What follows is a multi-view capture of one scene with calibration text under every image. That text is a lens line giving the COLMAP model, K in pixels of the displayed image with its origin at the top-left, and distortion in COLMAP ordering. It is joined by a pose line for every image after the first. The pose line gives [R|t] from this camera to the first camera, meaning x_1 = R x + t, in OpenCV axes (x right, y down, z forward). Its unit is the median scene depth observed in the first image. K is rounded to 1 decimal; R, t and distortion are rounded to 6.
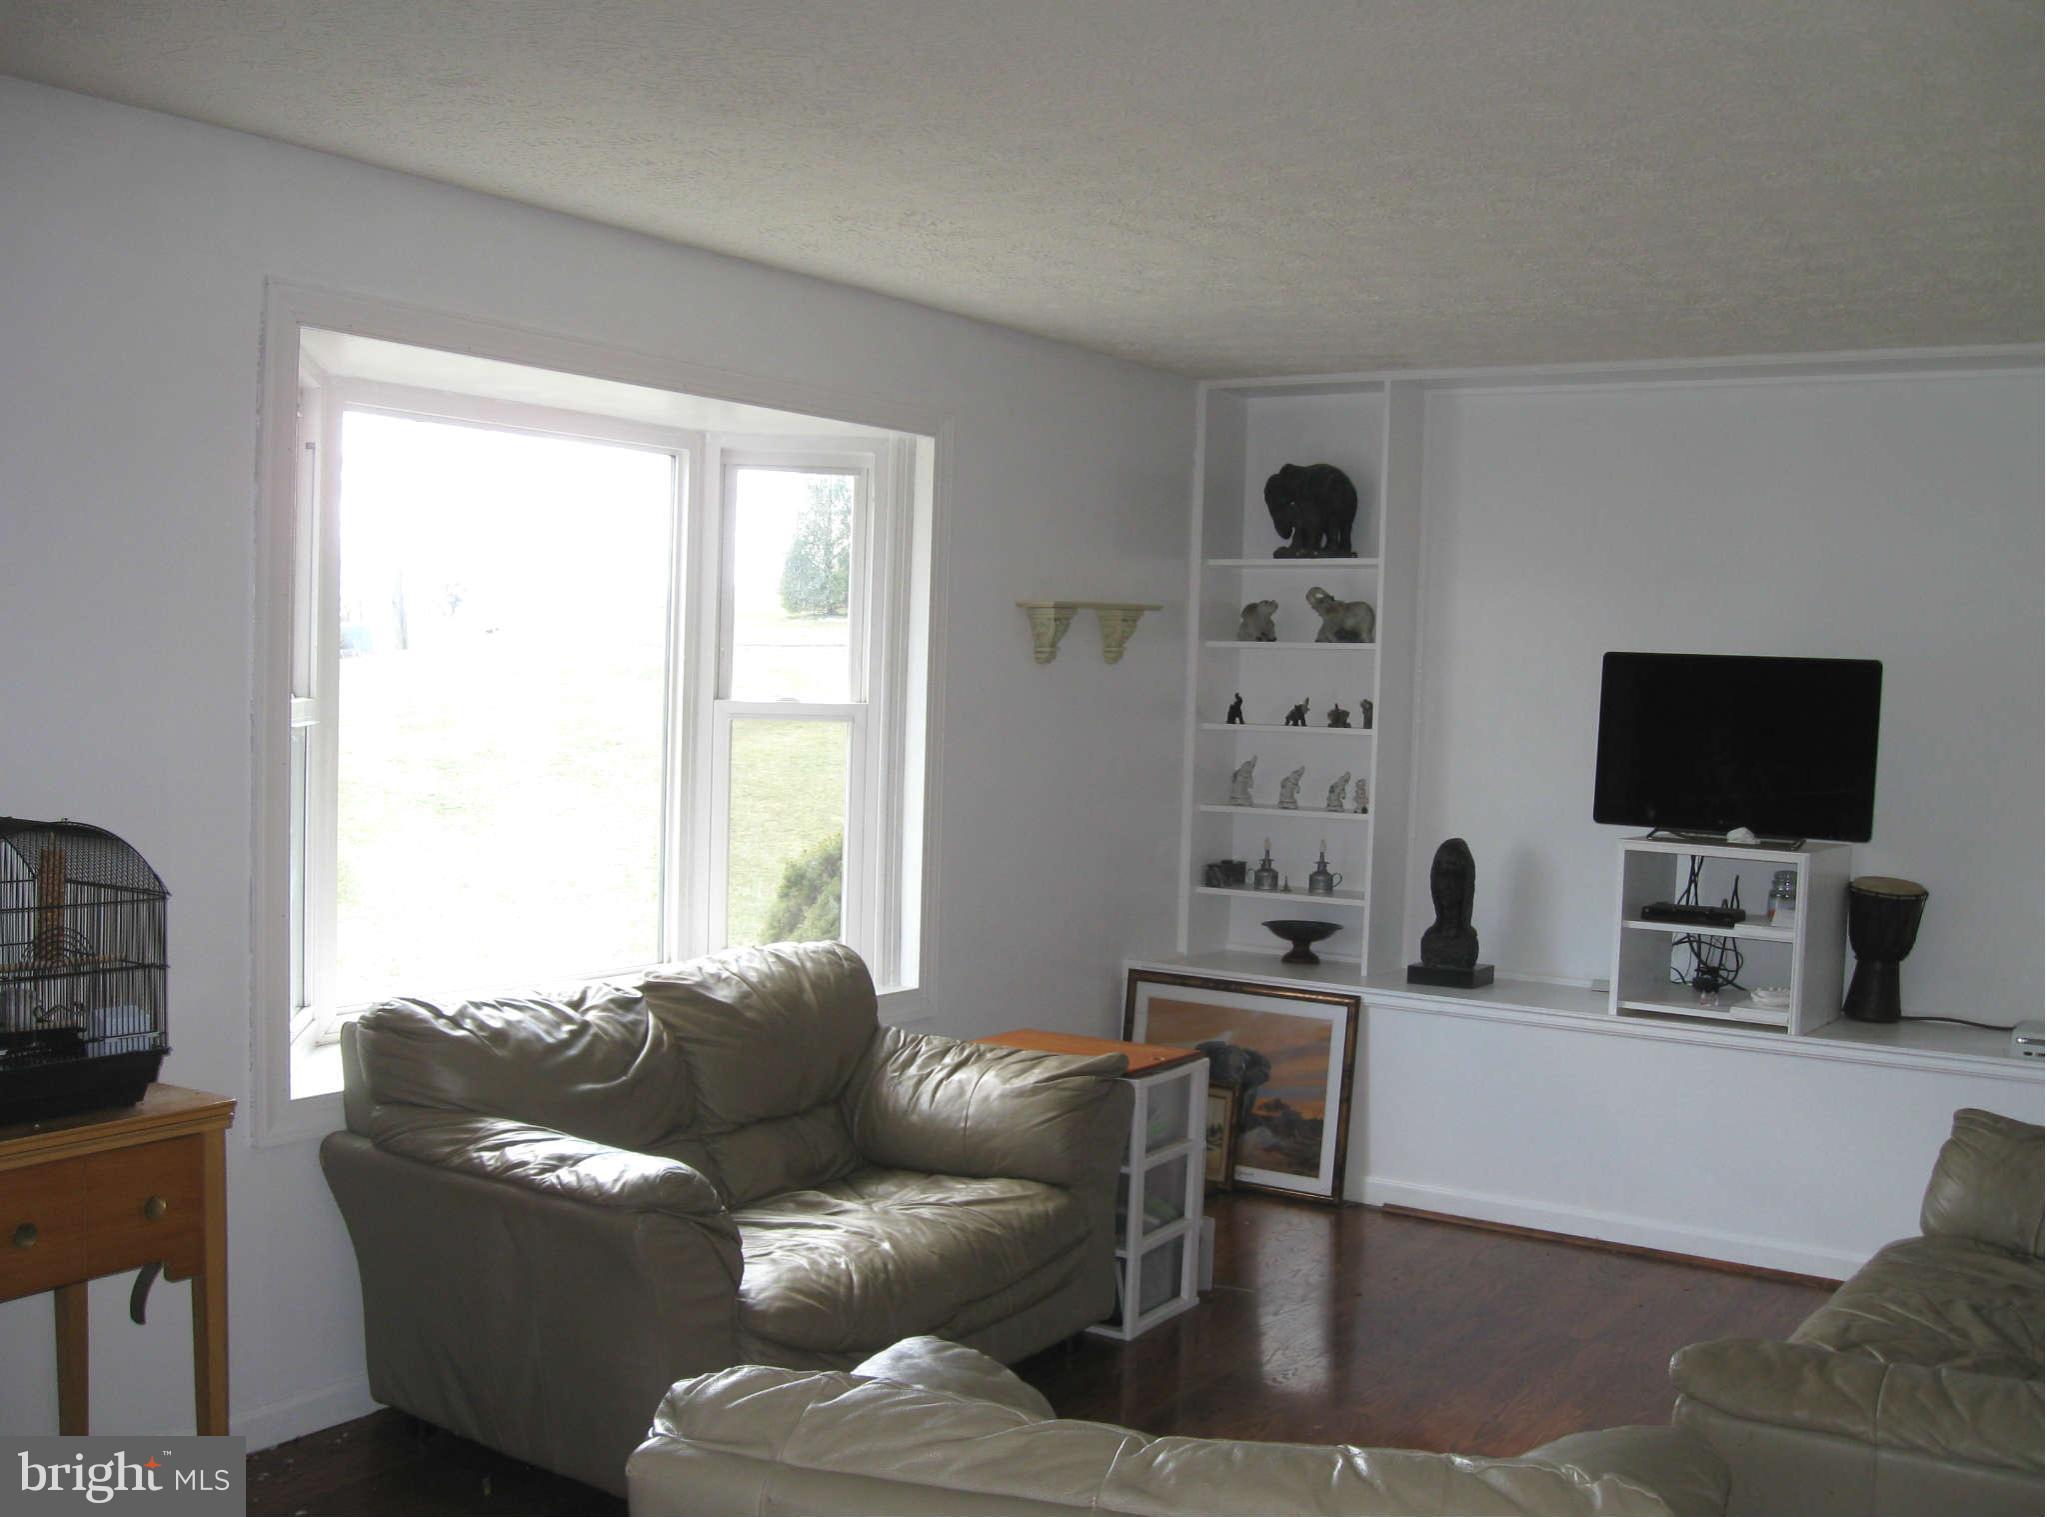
lens RADIAL K [[2104.9, 0, 1050.2], [0, 2104.9, 845.1], [0, 0, 1]] dist [-0.147555, 0.084504]
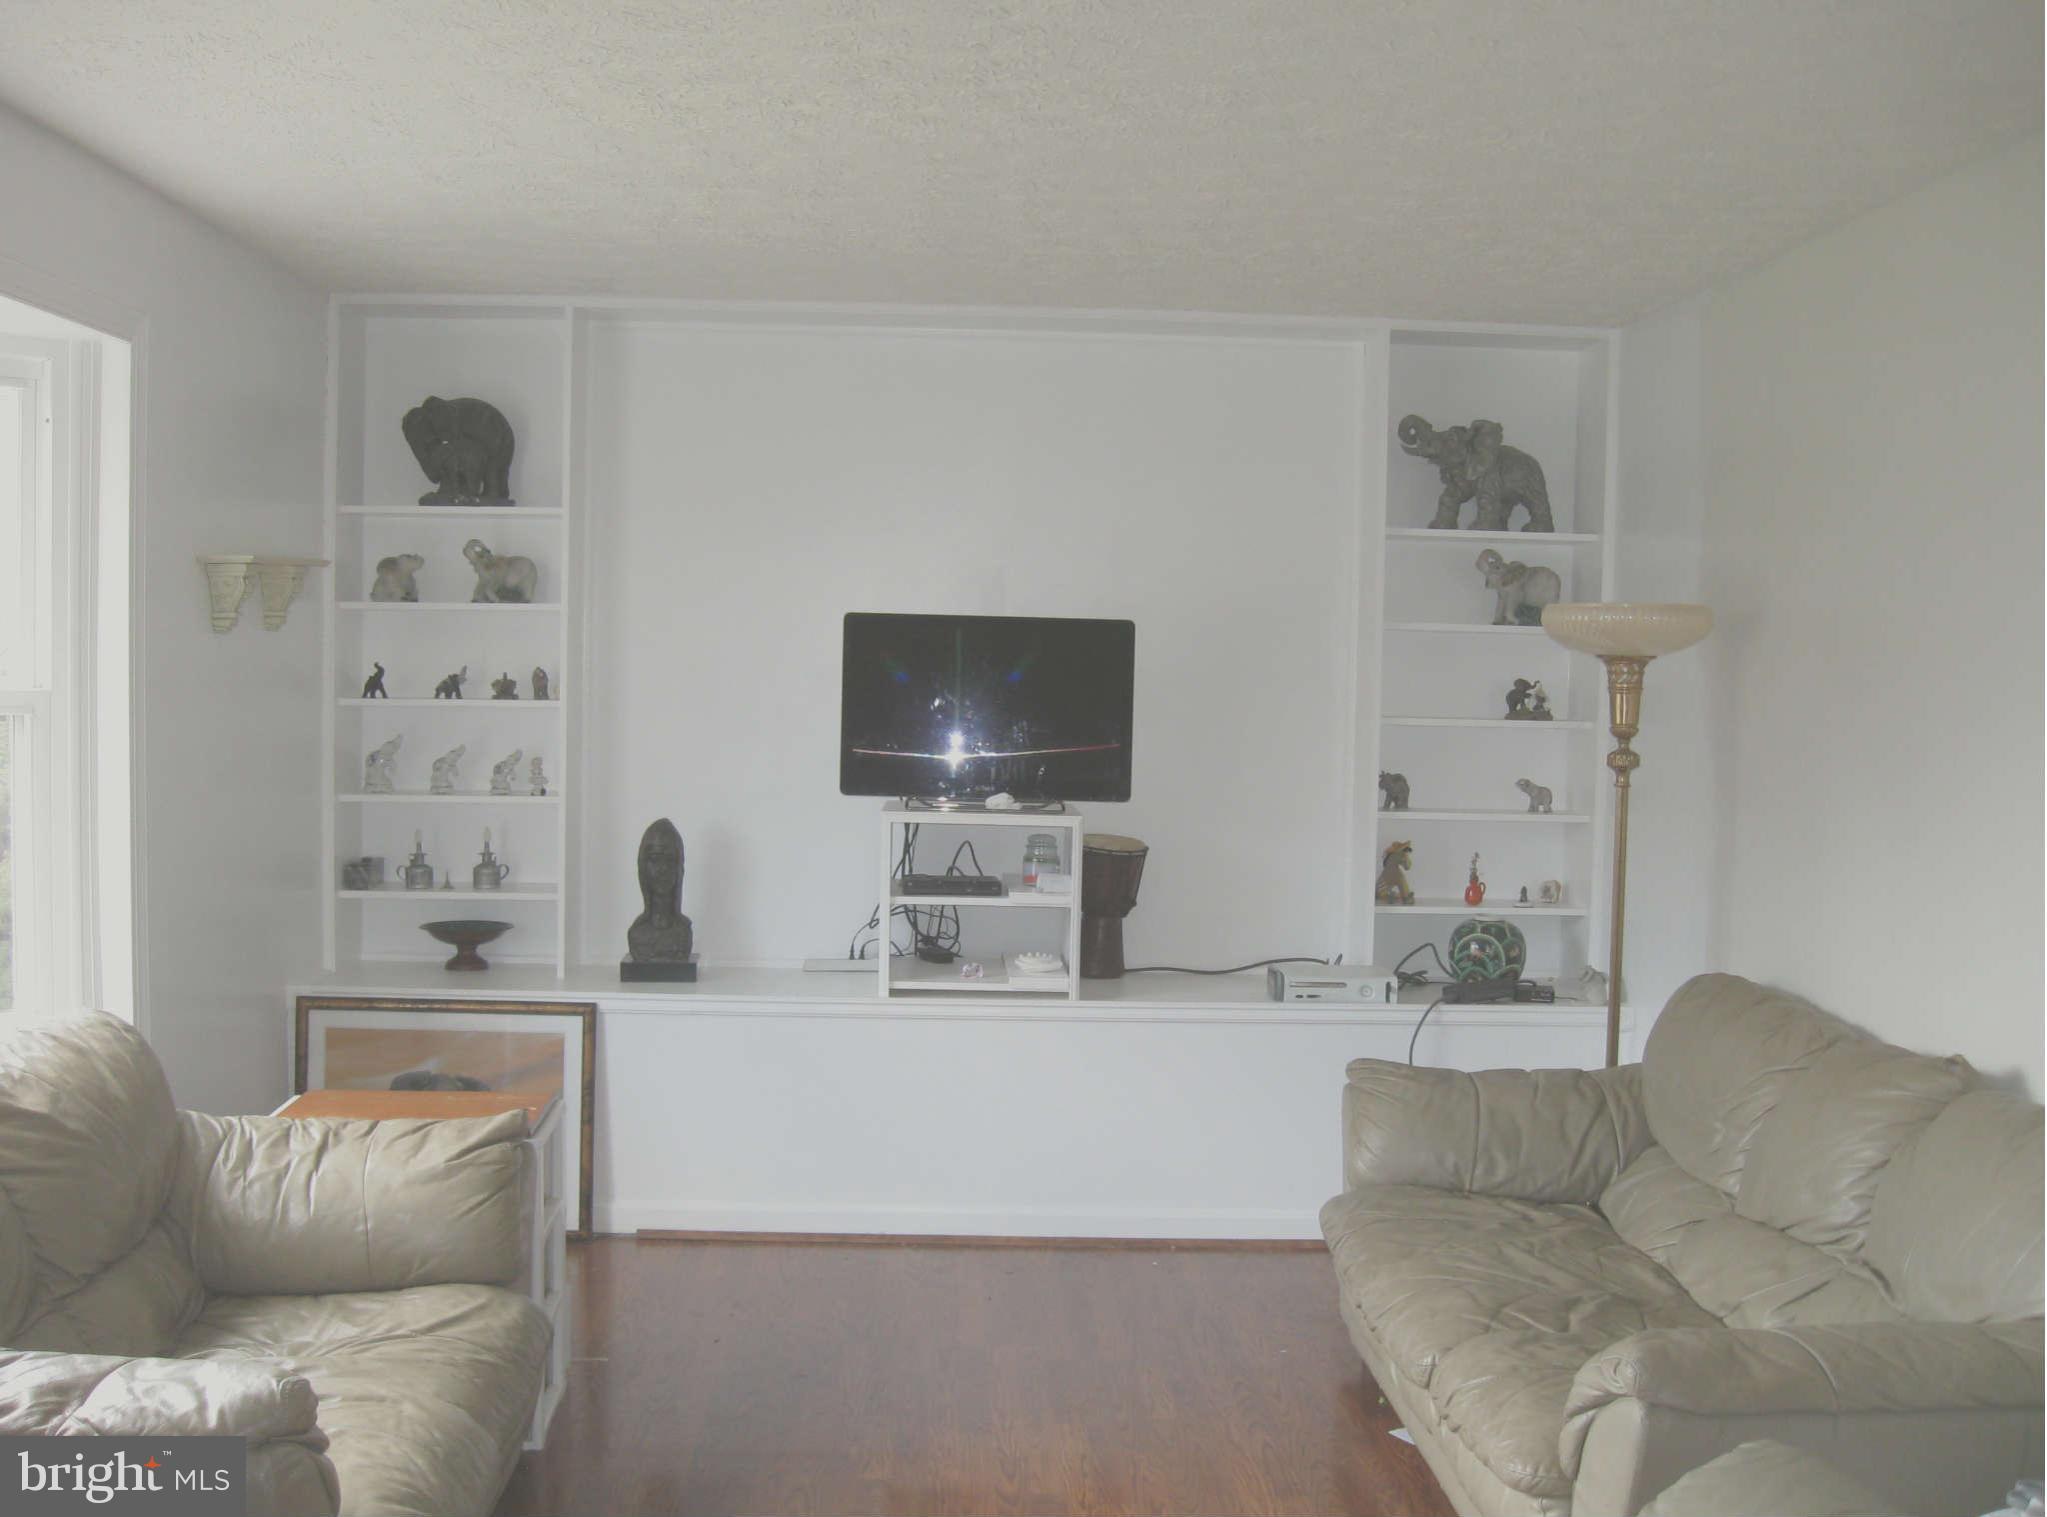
lens RADIAL K [[2104.9, 0, 1050.2], [0, 2104.9, 845.1], [0, 0, 1]] dist [-0.147555, 0.084504]
pose [[0.806620, -0.063619, 0.587637, -0.208705], [0.048087, 0.997958, 0.042034, -0.022116], [-0.589111, -0.005648, 0.808032, 0.169226]]
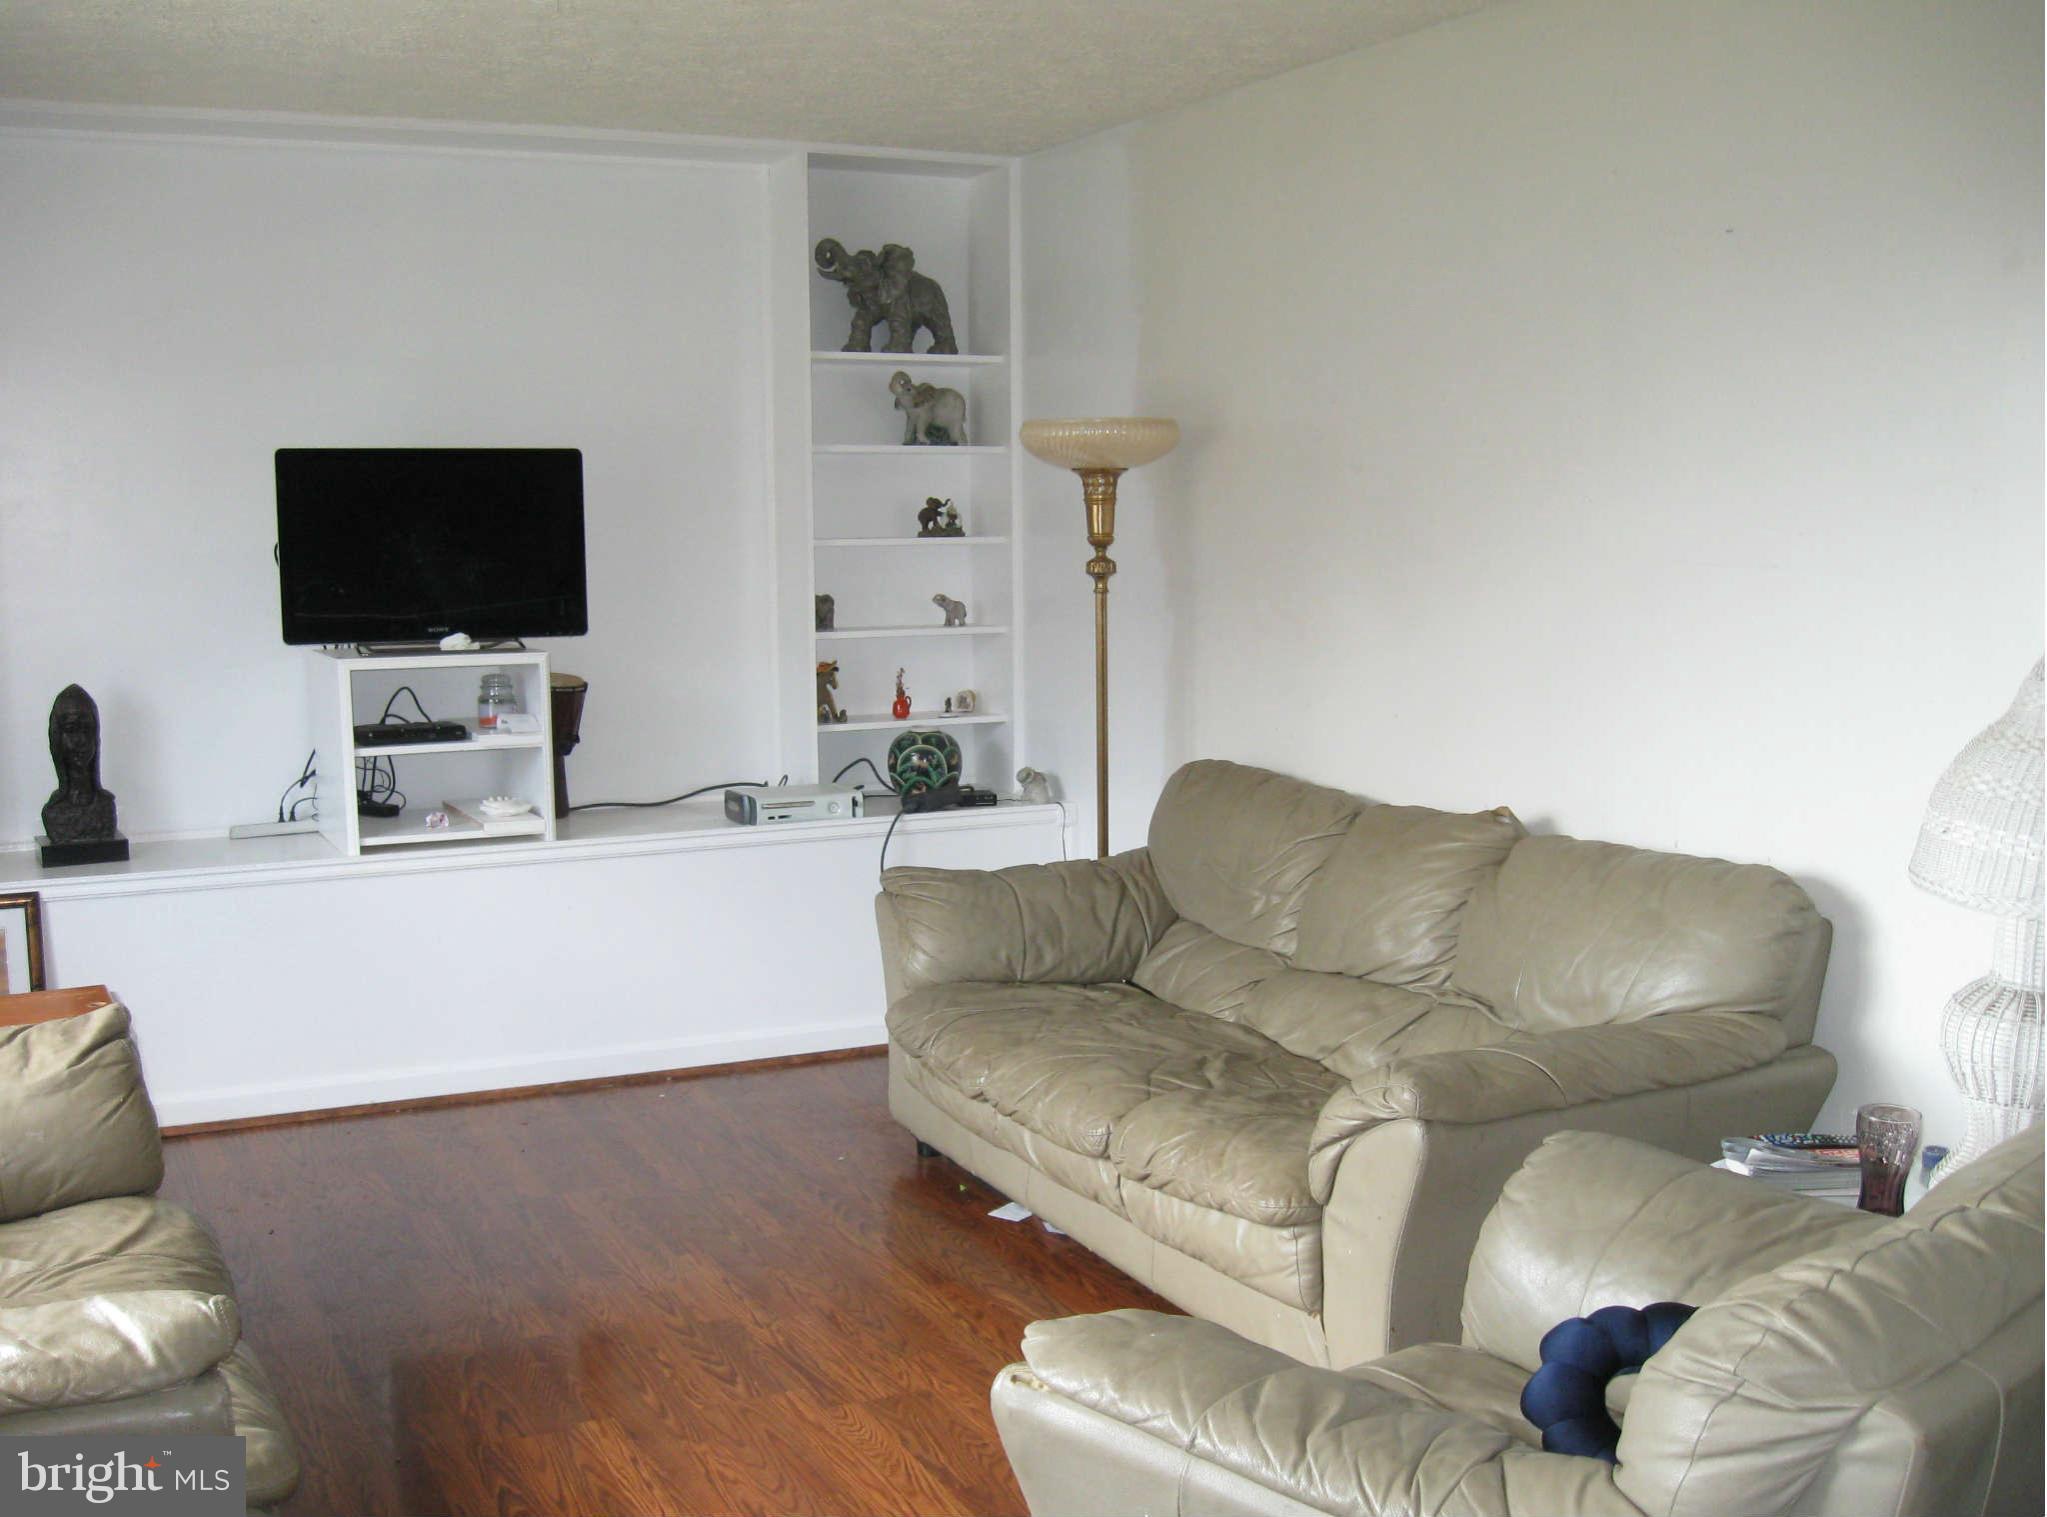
lens RADIAL K [[2104.9, 0, 1050.2], [0, 2104.9, 845.1], [0, 0, 1]] dist [-0.147555, 0.084504]
pose [[0.492470, -0.169947, 0.853575, -0.316978], [0.085332, 0.985453, 0.146972, -0.026356], [-0.866136, 0.000458, 0.499808, 0.271552]]
